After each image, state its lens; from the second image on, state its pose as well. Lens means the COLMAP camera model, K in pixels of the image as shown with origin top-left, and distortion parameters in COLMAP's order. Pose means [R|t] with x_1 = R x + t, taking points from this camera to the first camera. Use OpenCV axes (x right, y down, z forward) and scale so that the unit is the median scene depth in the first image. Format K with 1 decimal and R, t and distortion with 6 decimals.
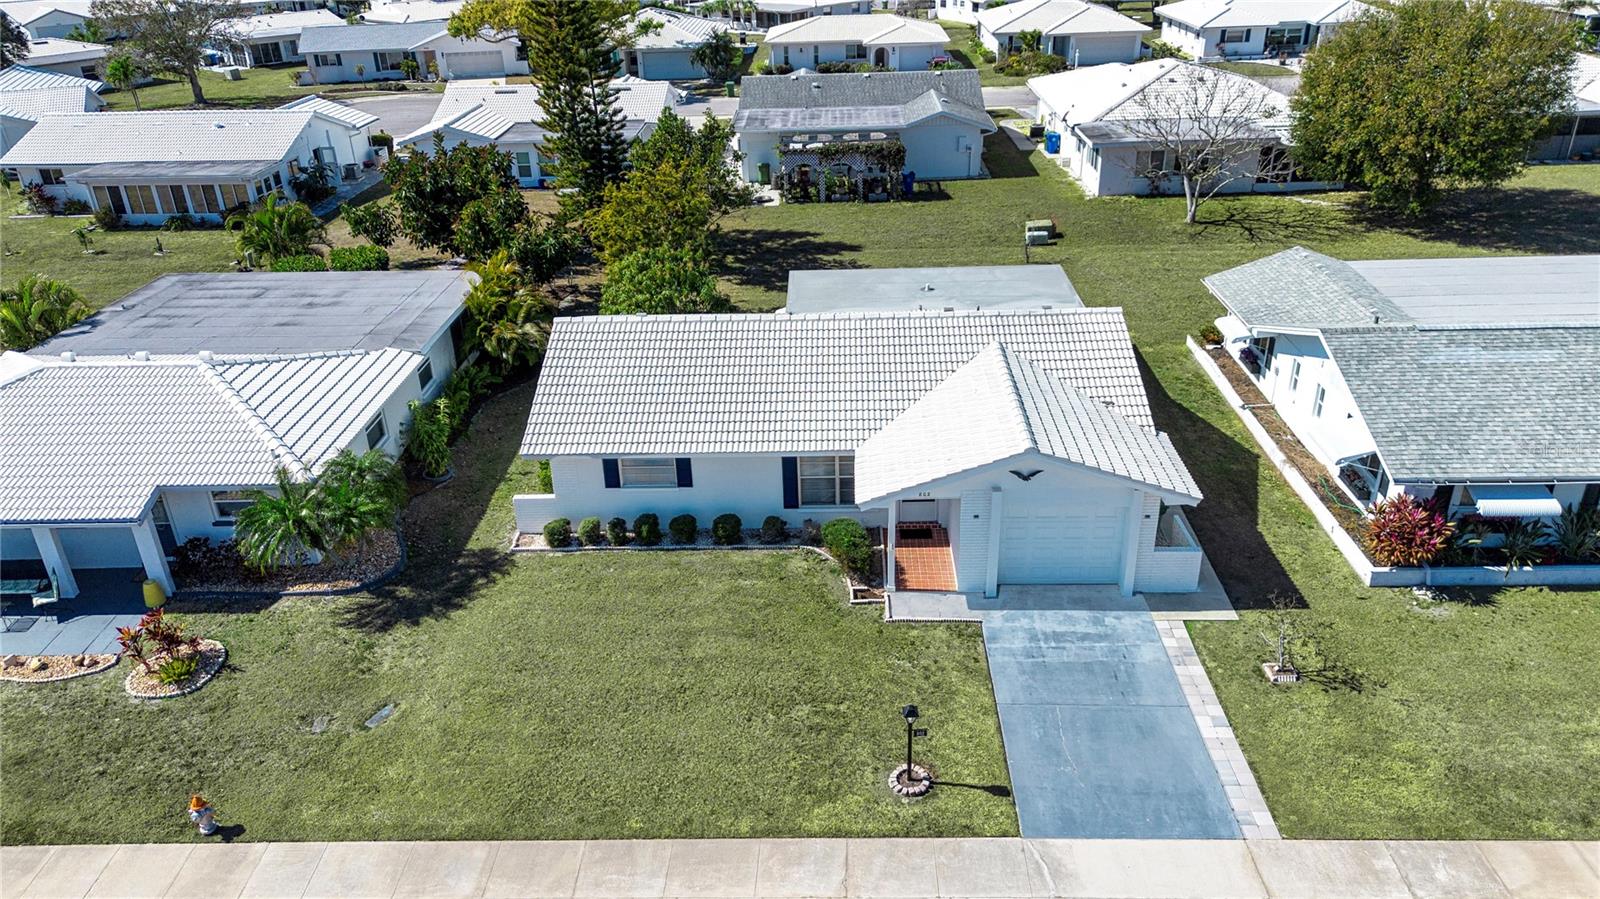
lens RADIAL K [[1134.2, 0, 800.0], [0, 1134.2, 449.5], [0, 0, 1]] dist [0.098942, -0.096283]
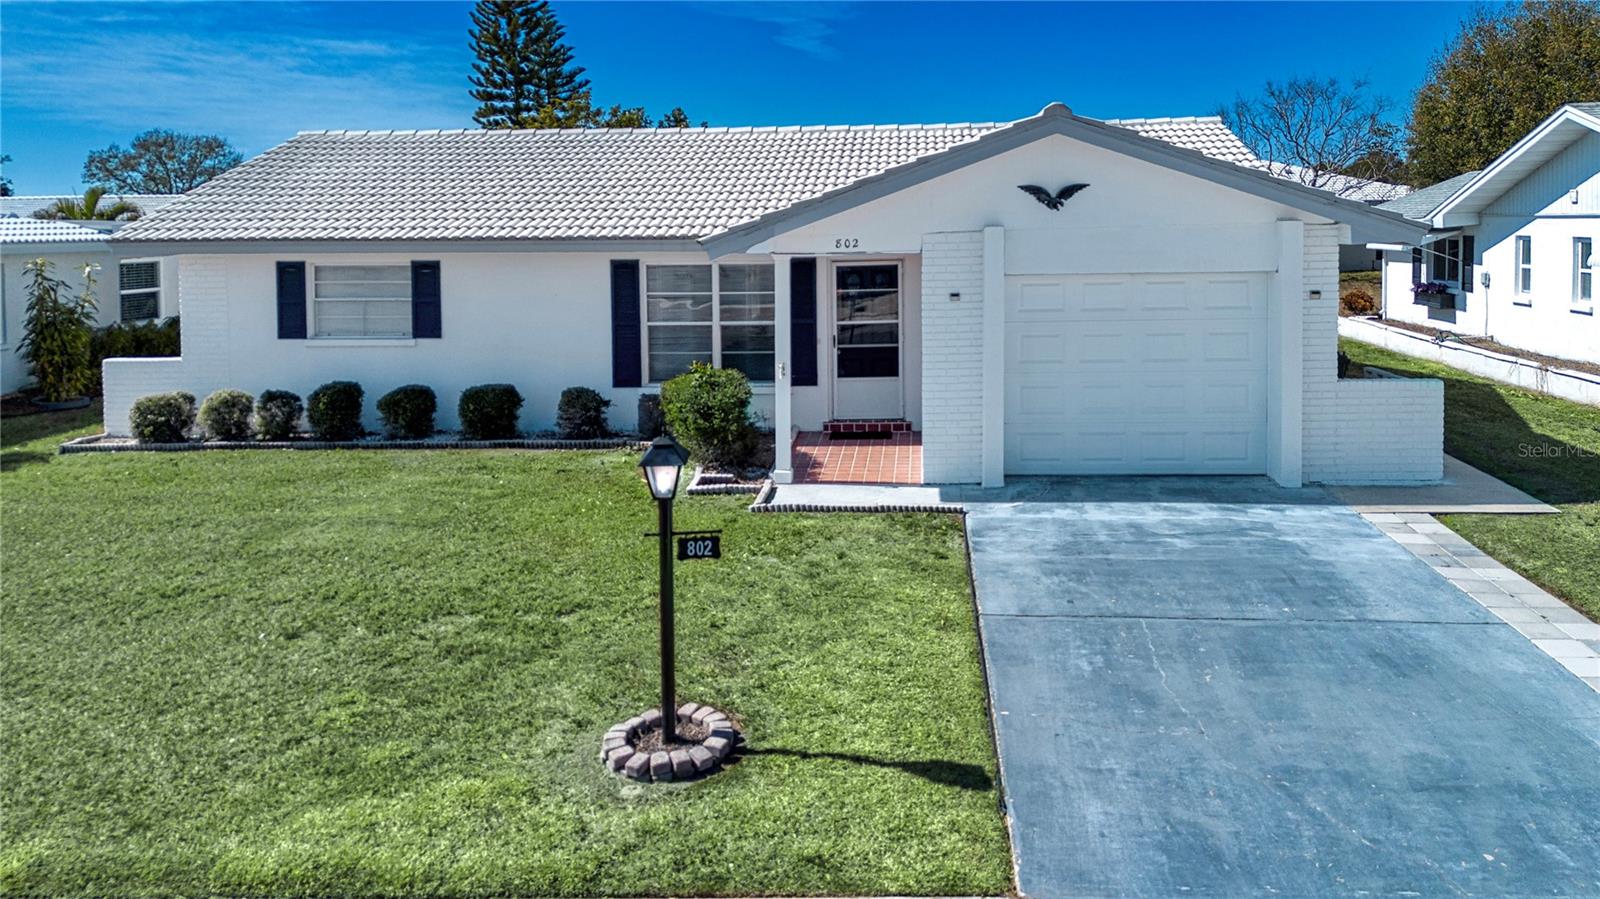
lens RADIAL K [[1197.5, 0, 853.0], [0, 1197.5, 230.3], [0, 0, 1]] dist [0.025020, 0.002826]
pose [[0.999526, 0.022558, -0.020931, 0.111361], [-0.029274, 0.906721, -0.420714, 0.223347], [0.009488, 0.421127, 0.906952, 0.484683]]
